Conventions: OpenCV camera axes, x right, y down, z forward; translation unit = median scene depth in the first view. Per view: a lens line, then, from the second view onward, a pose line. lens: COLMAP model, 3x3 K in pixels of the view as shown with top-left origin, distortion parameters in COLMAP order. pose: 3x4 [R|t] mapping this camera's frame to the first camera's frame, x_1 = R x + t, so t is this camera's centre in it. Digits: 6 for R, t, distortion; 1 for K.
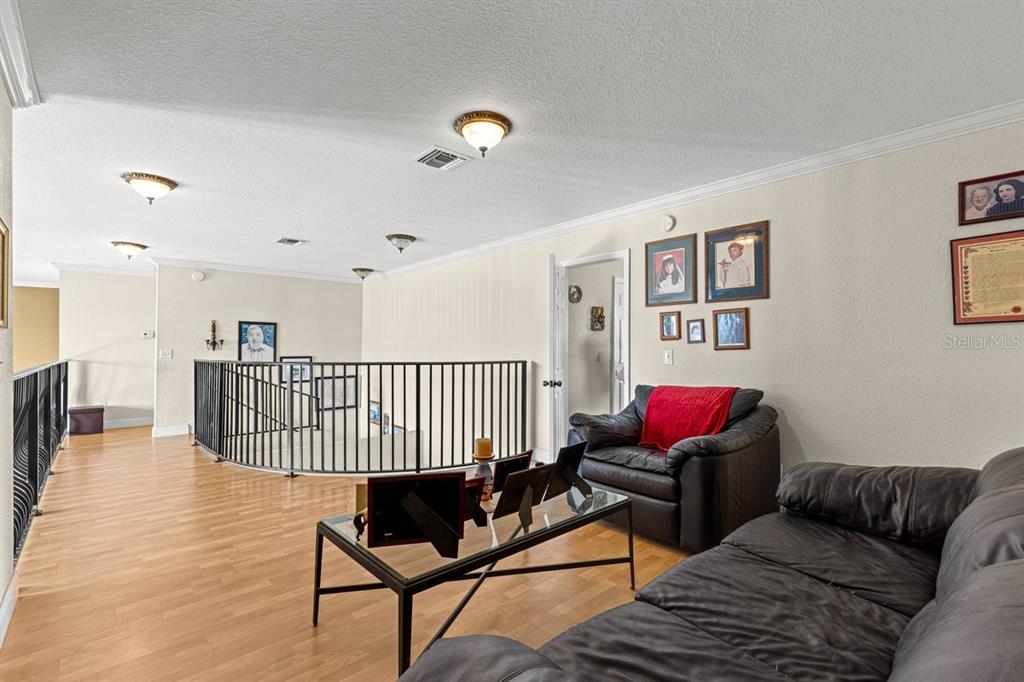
lens RADIAL K [[459.5, 0, 510.8], [0, 459.5, 339.8], [0, 0, 1]] dist [0.004859, -0.002241]
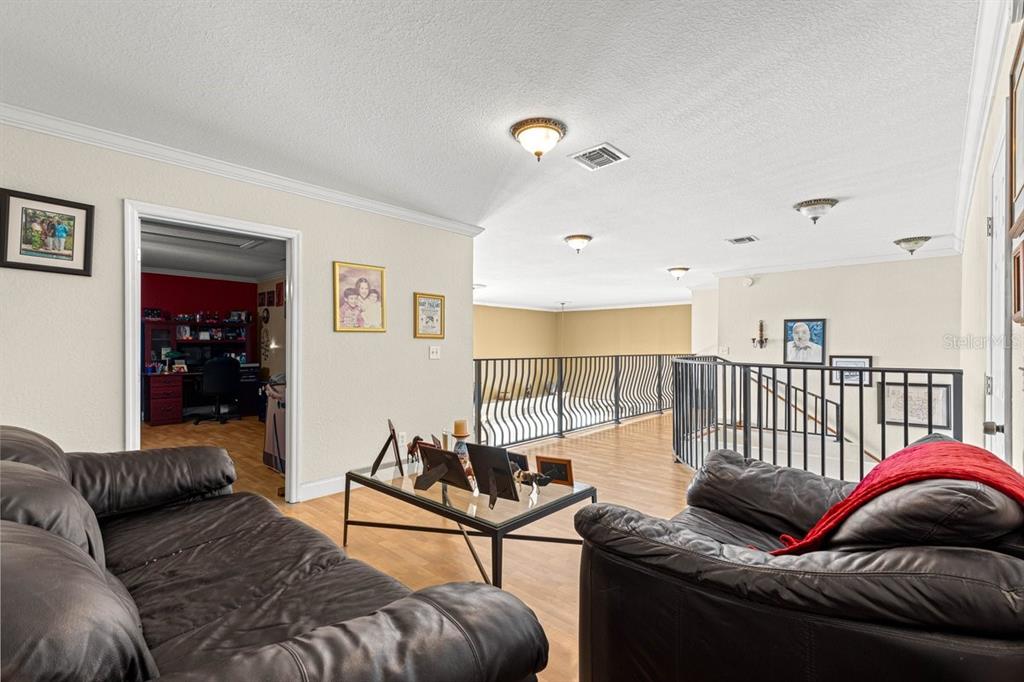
lens RADIAL K [[459.5, 0, 511.4], [0, 459.5, 345.8], [0, 0, 1]] dist [0.004859, -0.002241]
pose [[0.094115, 0.003093, -0.995557, 0.363163], [0.017706, 0.999832, 0.004781, 0.001593], [0.995404, -0.018077, 0.094044, 0.302798]]
